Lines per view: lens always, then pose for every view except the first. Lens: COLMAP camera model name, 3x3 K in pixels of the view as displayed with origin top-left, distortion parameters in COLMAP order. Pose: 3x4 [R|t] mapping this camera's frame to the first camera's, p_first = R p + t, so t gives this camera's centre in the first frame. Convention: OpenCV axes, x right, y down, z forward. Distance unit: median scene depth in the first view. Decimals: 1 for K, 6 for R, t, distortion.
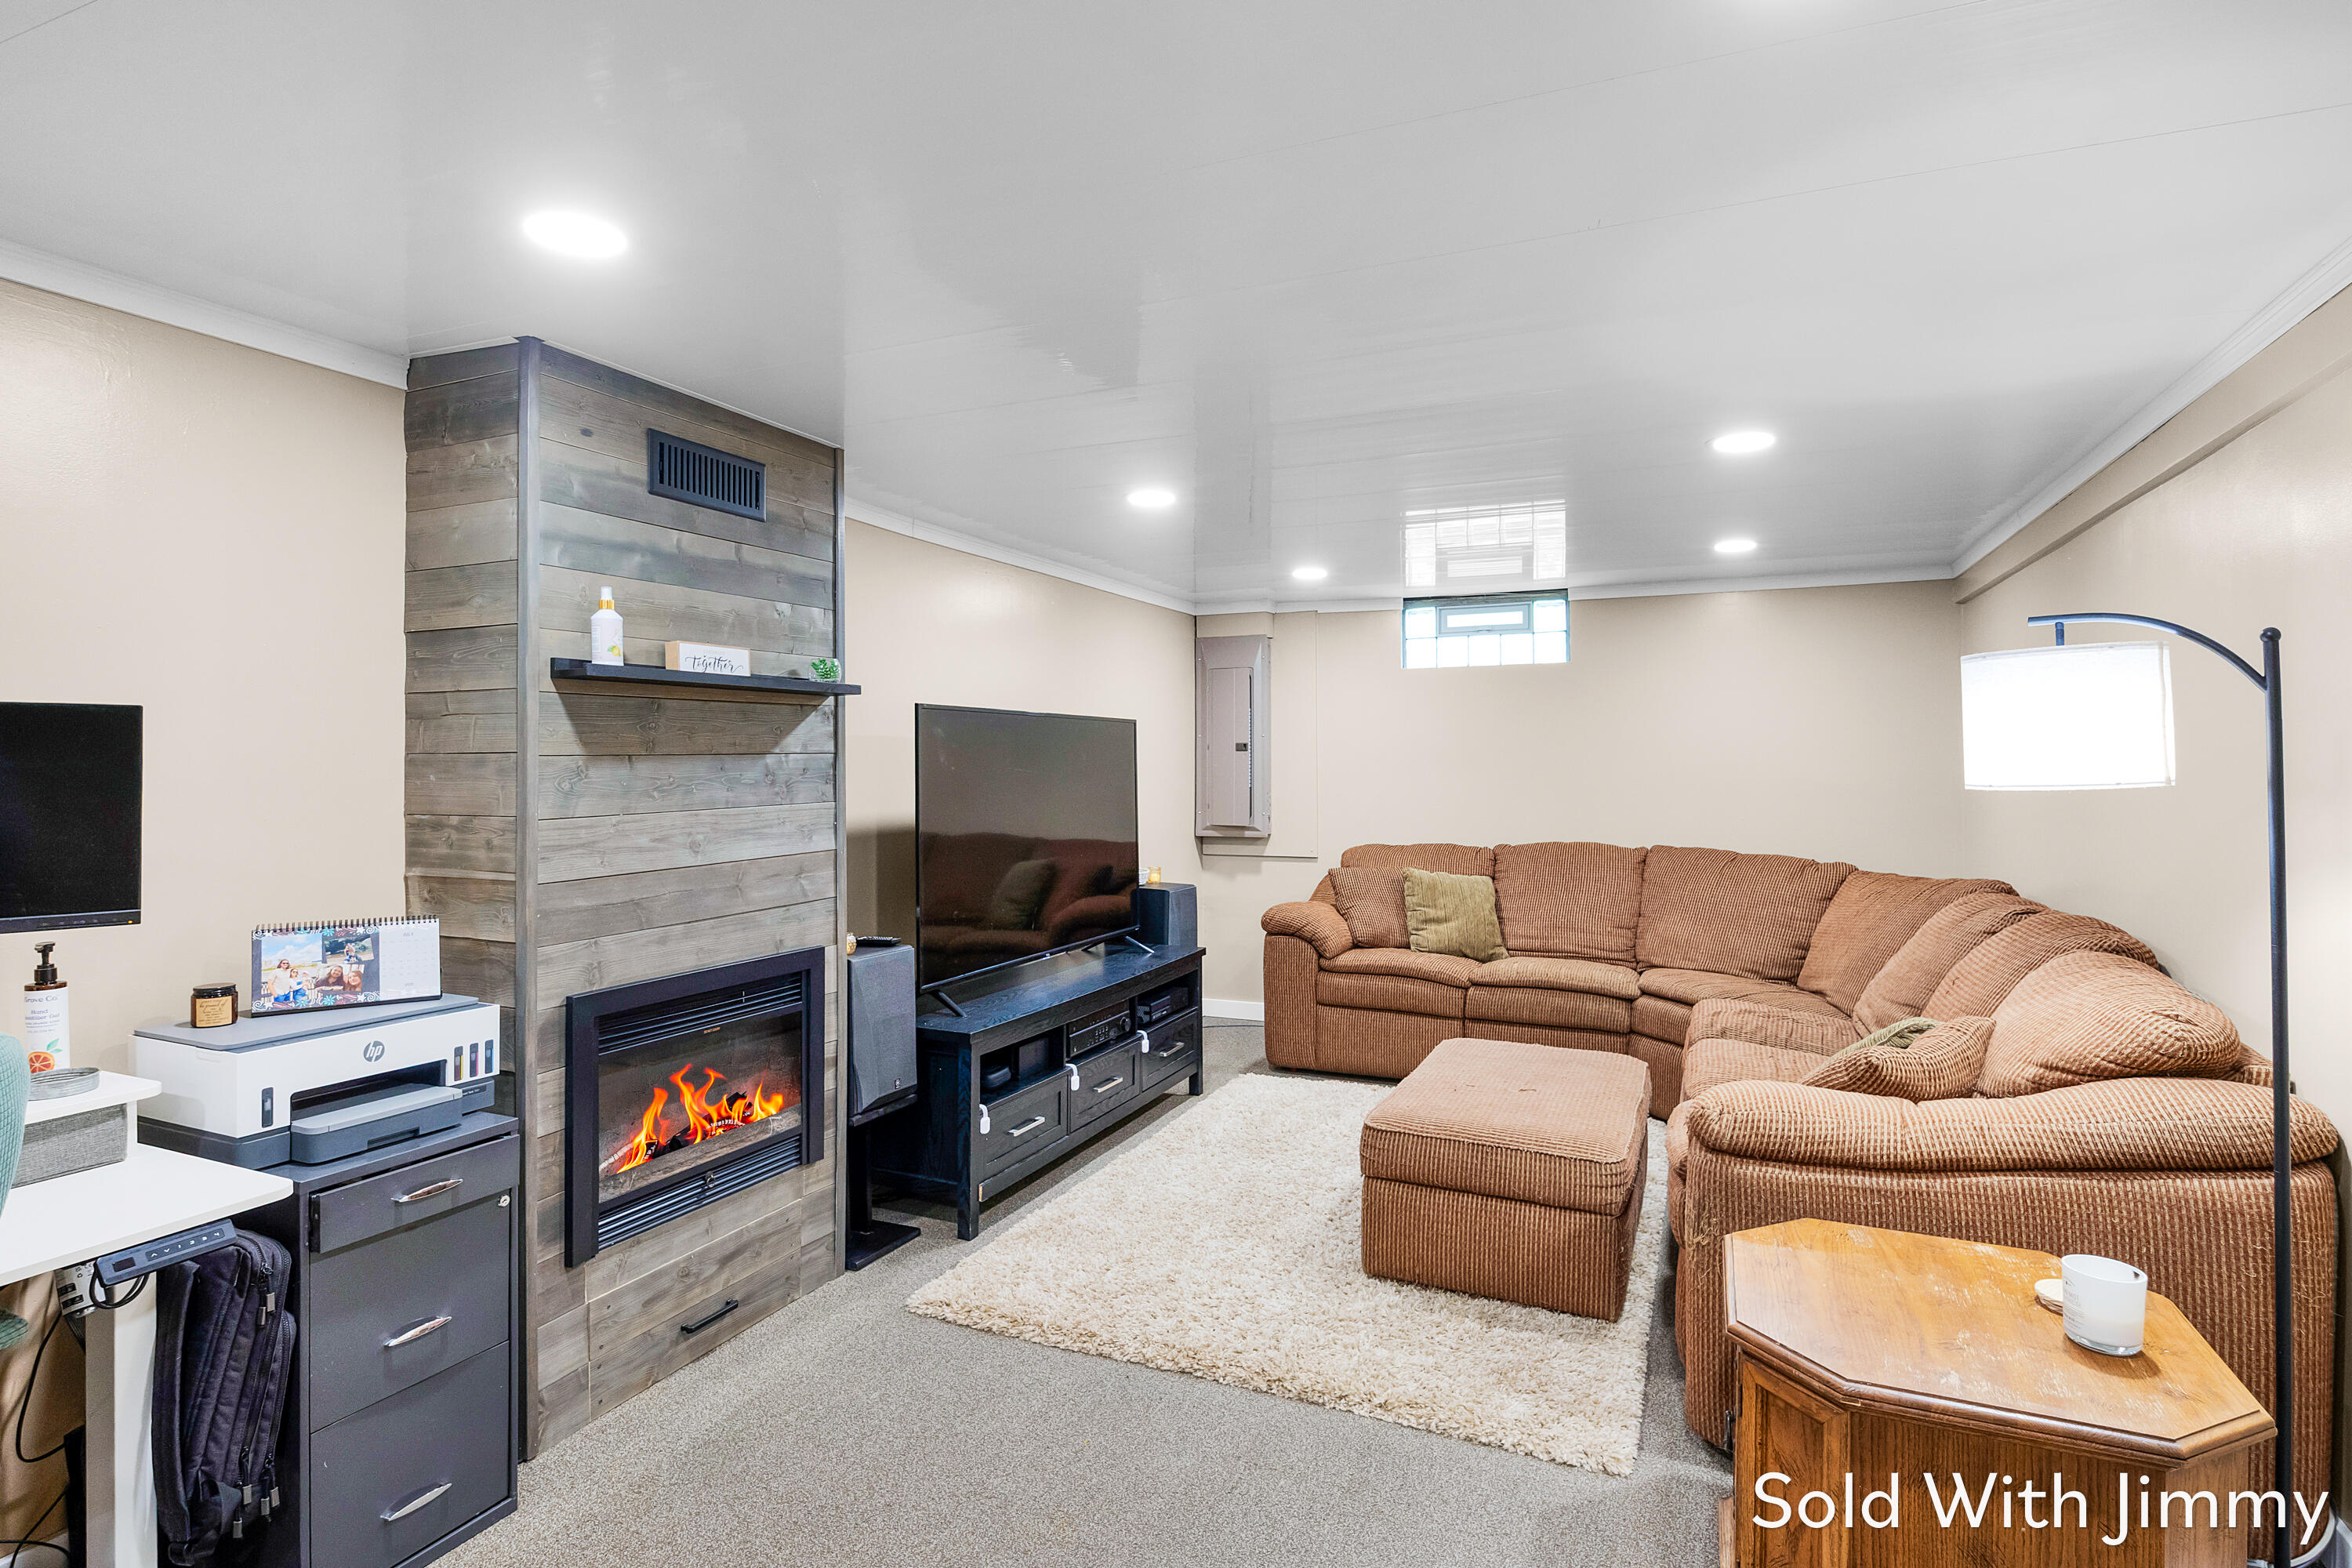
lens RADIAL K [[1205.0, 0, 1193.2], [0, 1205.0, 749.1], [0, 0, 1]] dist [-0.002675, -0.000494]
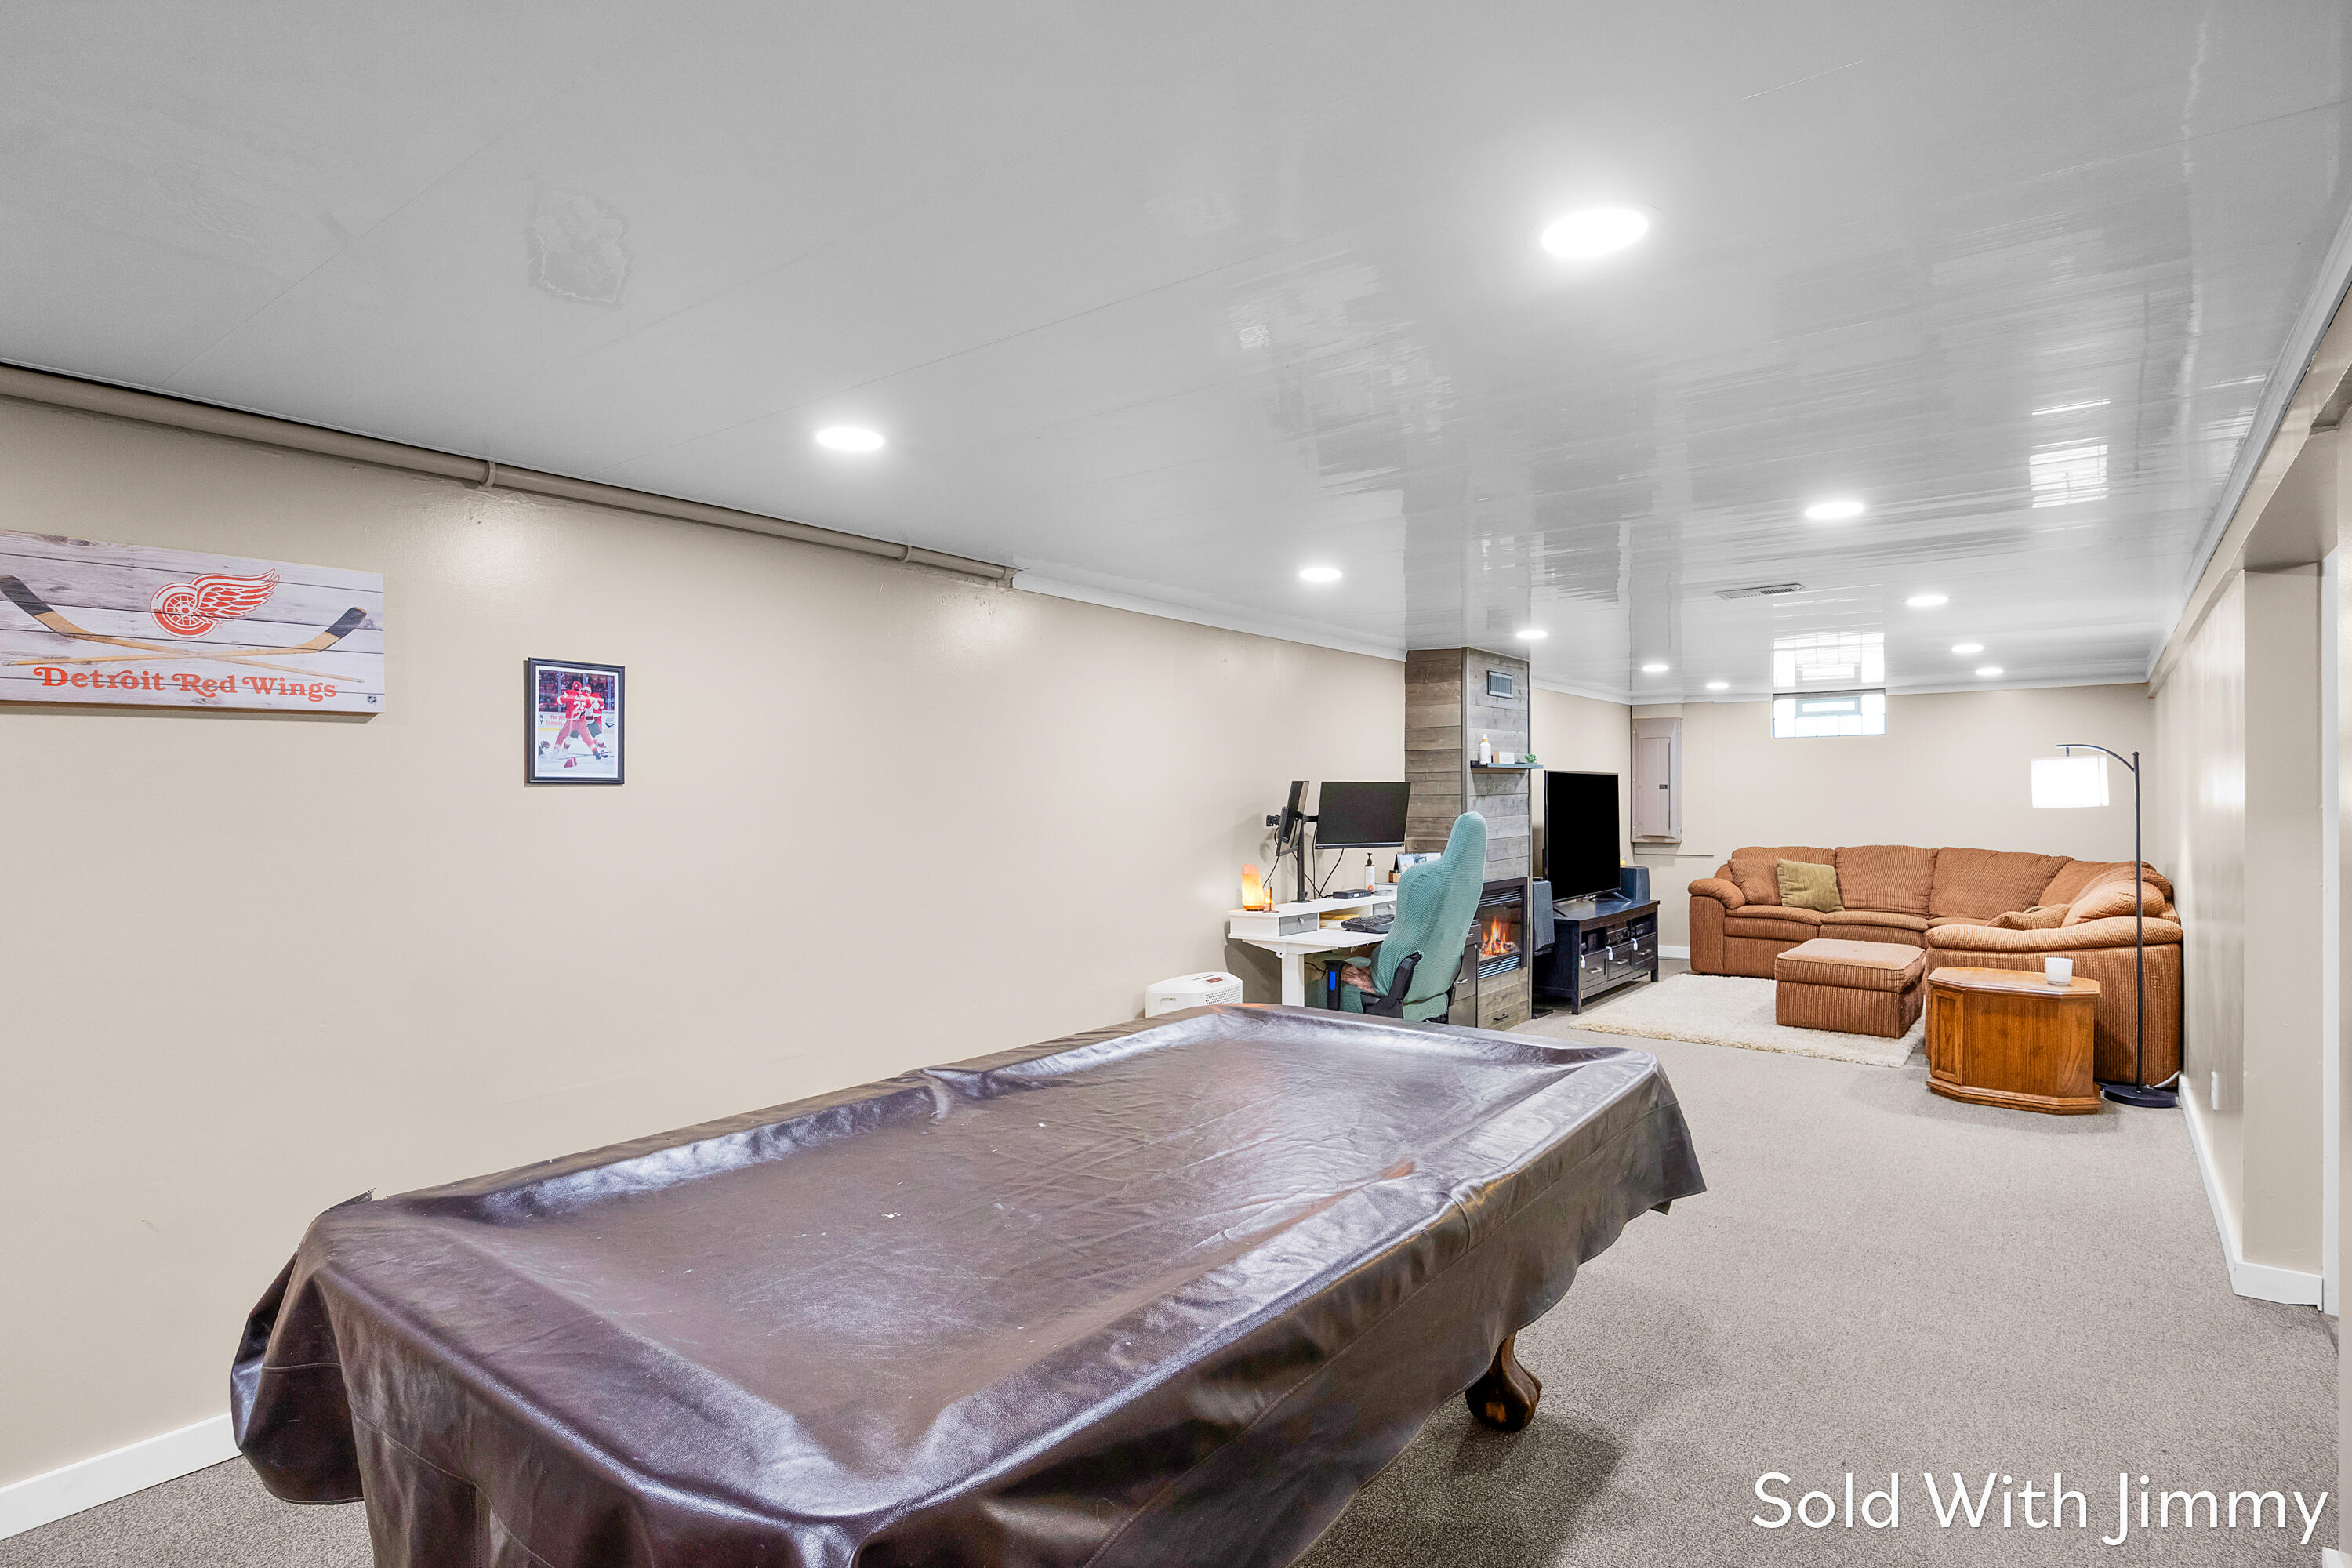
lens RADIAL K [[1221.4, 0, 1188.9], [0, 1221.4, 789.2], [0, 0, 1]] dist [0.000176, -0.003294]
pose [[0.973232, -0.002804, -0.229807, -0.251637], [0.004578, 0.999964, 0.007188, -0.015870], [0.229778, -0.008048, 0.973210, -0.918272]]
